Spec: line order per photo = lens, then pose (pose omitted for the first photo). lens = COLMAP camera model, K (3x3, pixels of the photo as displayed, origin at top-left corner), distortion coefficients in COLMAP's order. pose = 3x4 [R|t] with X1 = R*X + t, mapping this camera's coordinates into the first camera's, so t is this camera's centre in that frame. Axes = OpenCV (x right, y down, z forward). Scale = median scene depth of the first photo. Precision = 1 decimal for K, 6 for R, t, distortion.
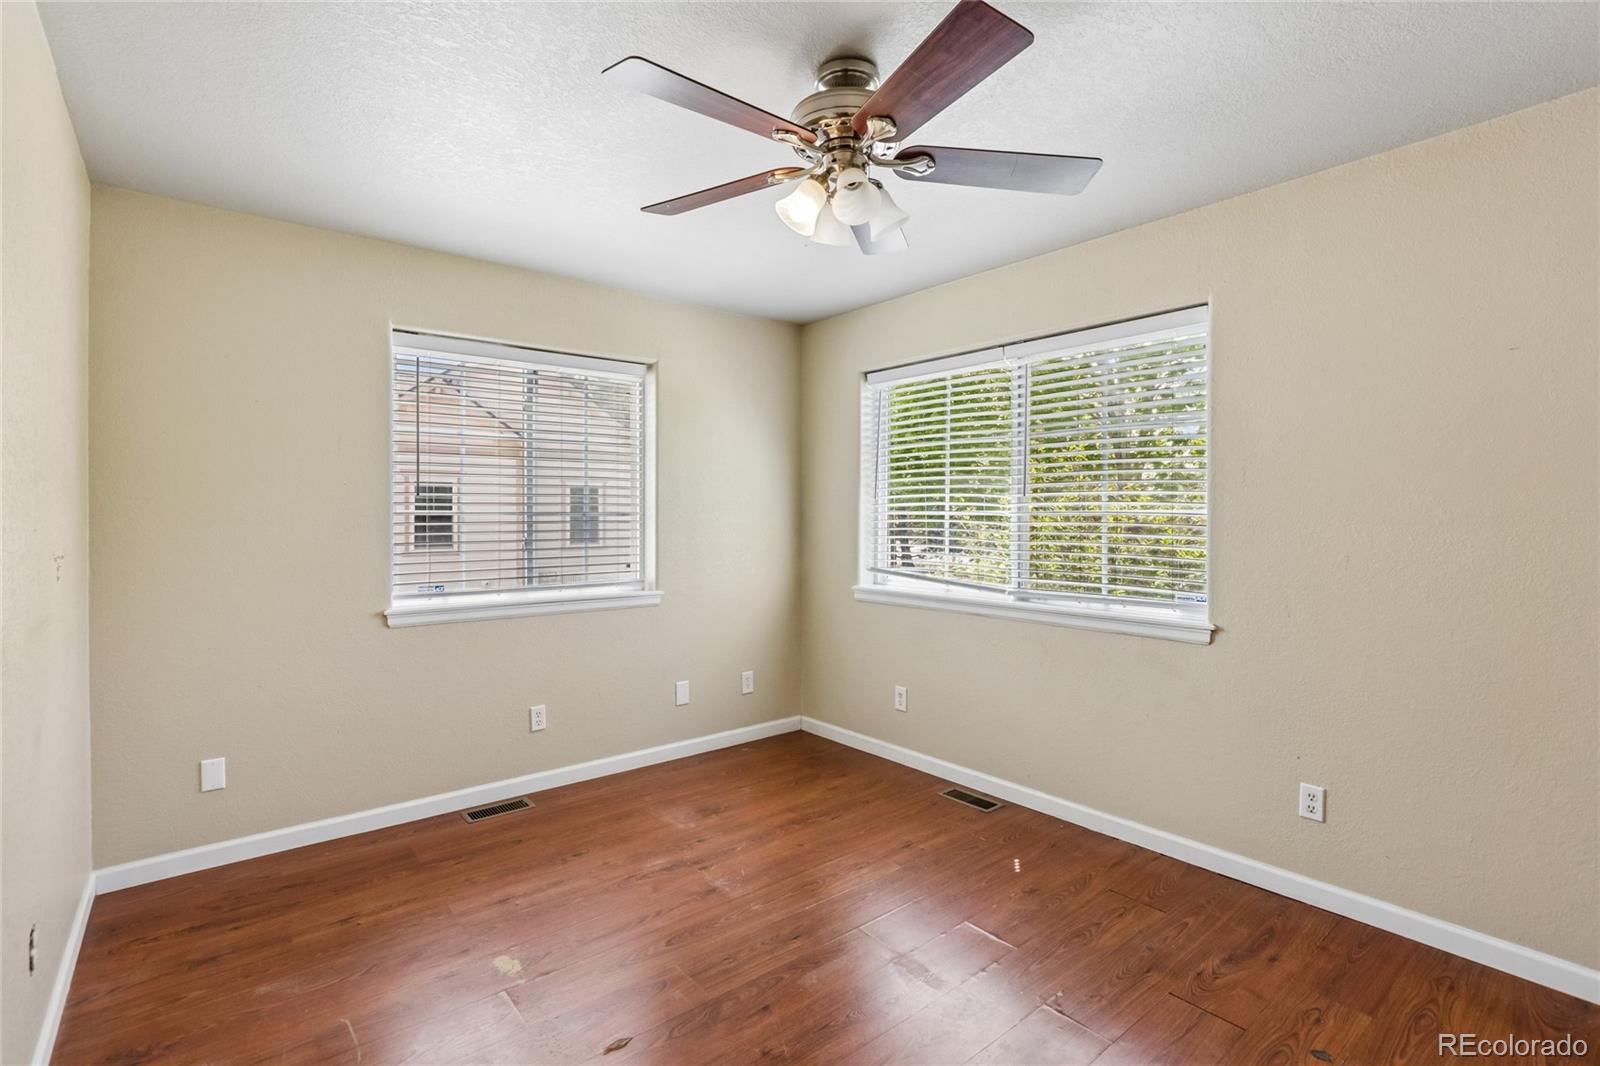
lens RADIAL K [[739.7, 0, 785.0], [0, 739.7, 525.7], [0, 0, 1]] dist [-0.015228, 0.002323]
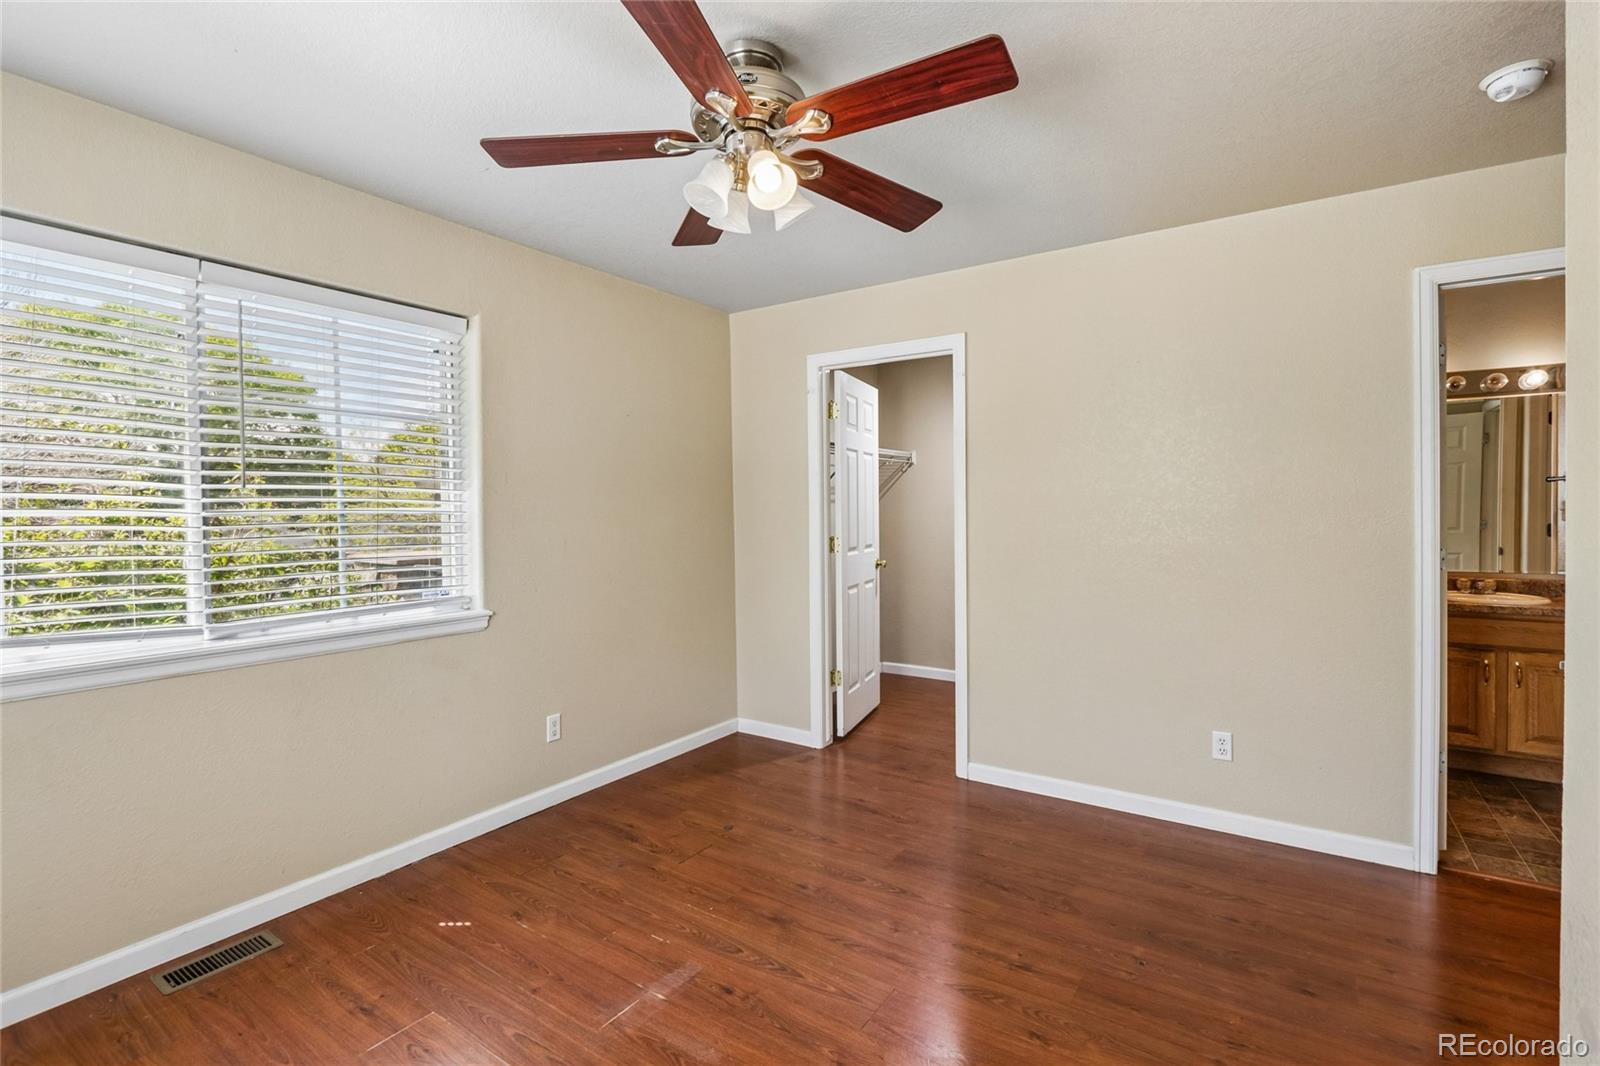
lens RADIAL K [[739.7, 0, 789.9], [0, 739.7, 517.4], [0, 0, 1]] dist [-0.015228, 0.002323]
pose [[-0.292792, -0.007754, 0.956145, -0.585225], [0.022347, 0.999638, 0.014950, -0.012805], [-0.955915, 0.025744, -0.292513, 0.830703]]
